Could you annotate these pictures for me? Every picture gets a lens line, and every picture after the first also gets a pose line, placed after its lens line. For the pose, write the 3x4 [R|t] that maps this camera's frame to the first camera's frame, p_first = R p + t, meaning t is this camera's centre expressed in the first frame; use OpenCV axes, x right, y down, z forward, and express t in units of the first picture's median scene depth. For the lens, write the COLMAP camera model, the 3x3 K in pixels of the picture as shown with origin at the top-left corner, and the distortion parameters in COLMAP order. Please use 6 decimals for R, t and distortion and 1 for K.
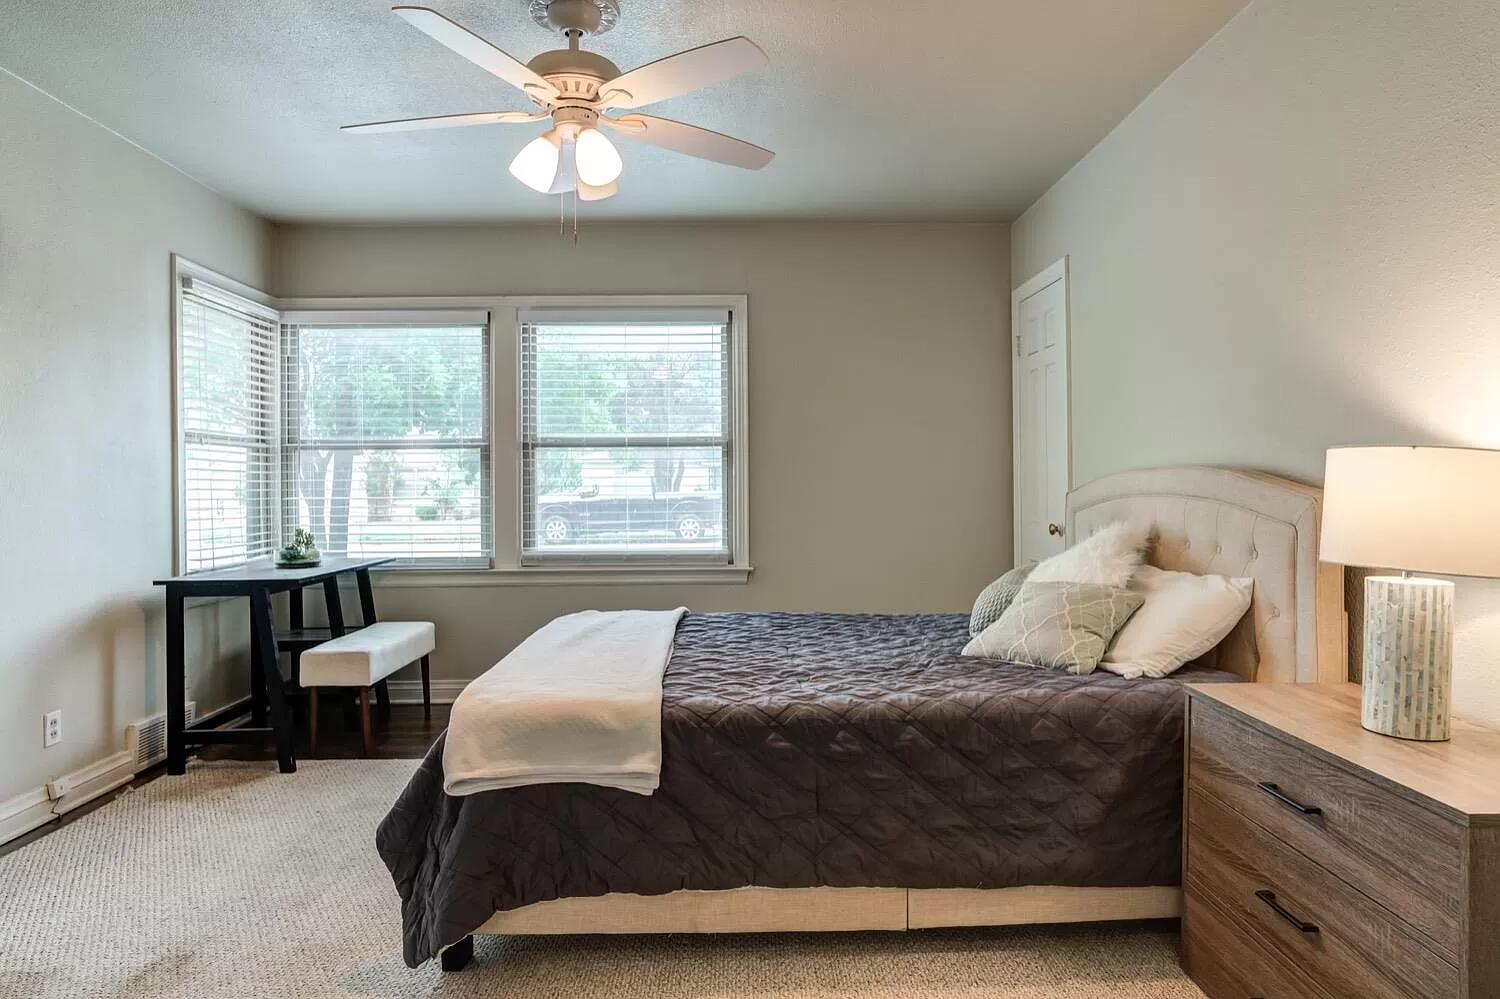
lens RADIAL K [[848.9, 0, 773.5], [0, 848.9, 496.8], [0, 0, 1]] dist [-0.038577, 0.028819]
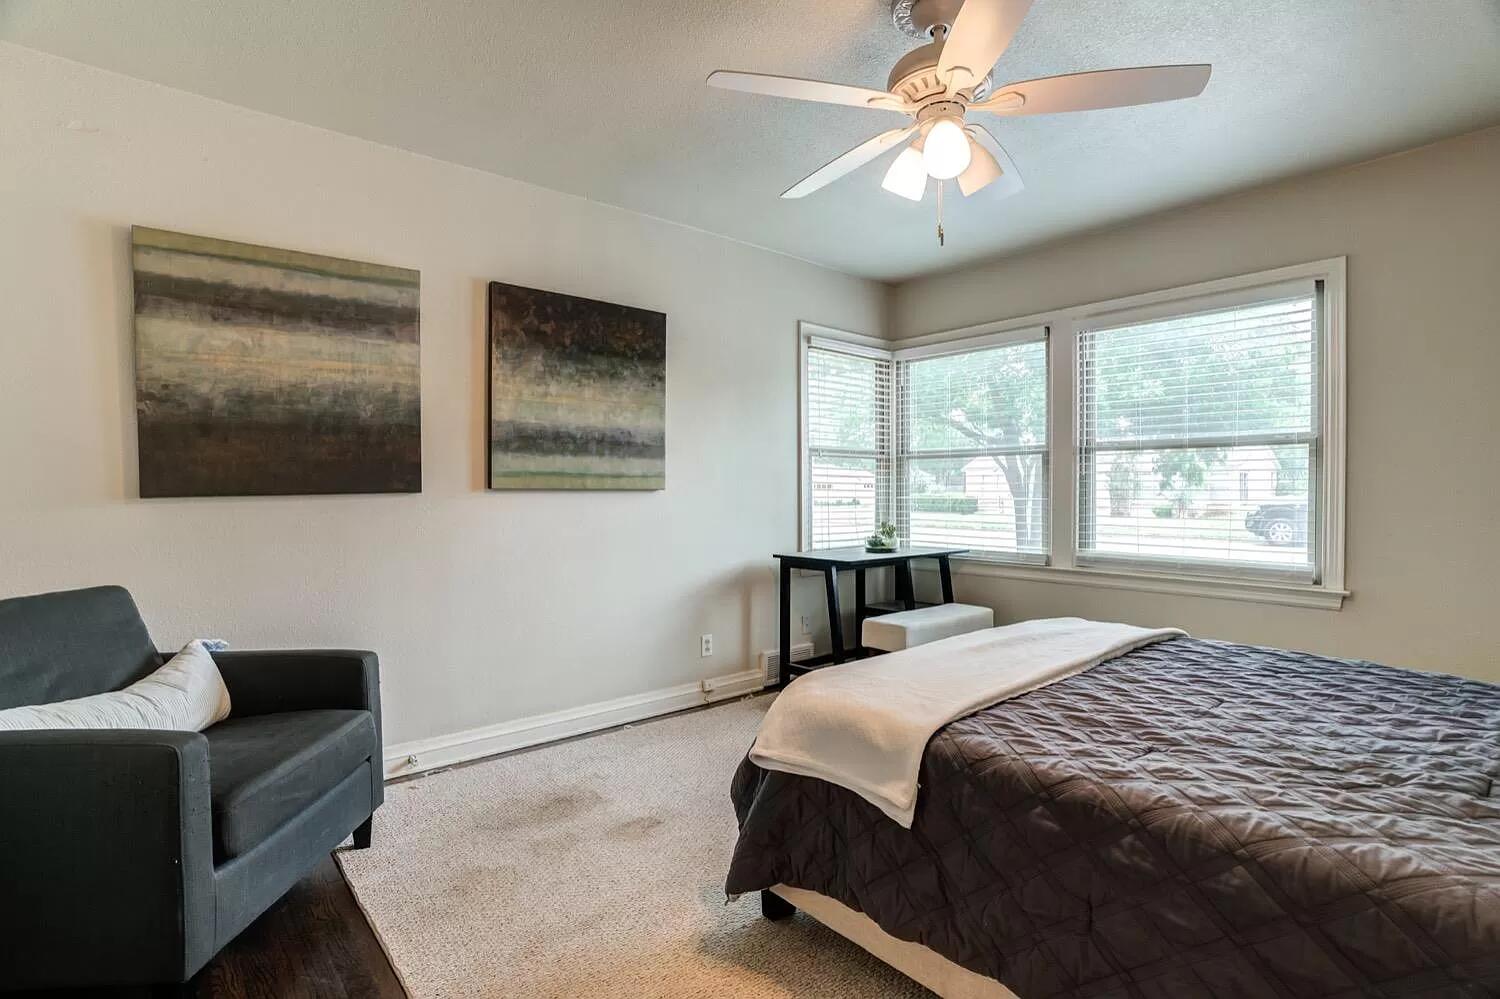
lens RADIAL K [[718.9, 0, 762.7], [0, 718.9, 505.0], [0, 0, 1]] dist [-0.017710, 0.001339]
pose [[0.656242, 0.023668, -0.754179, 0.152138], [-0.014563, 0.999719, 0.018702, -0.005418], [0.754410, -0.001290, 0.656402, 0.170000]]
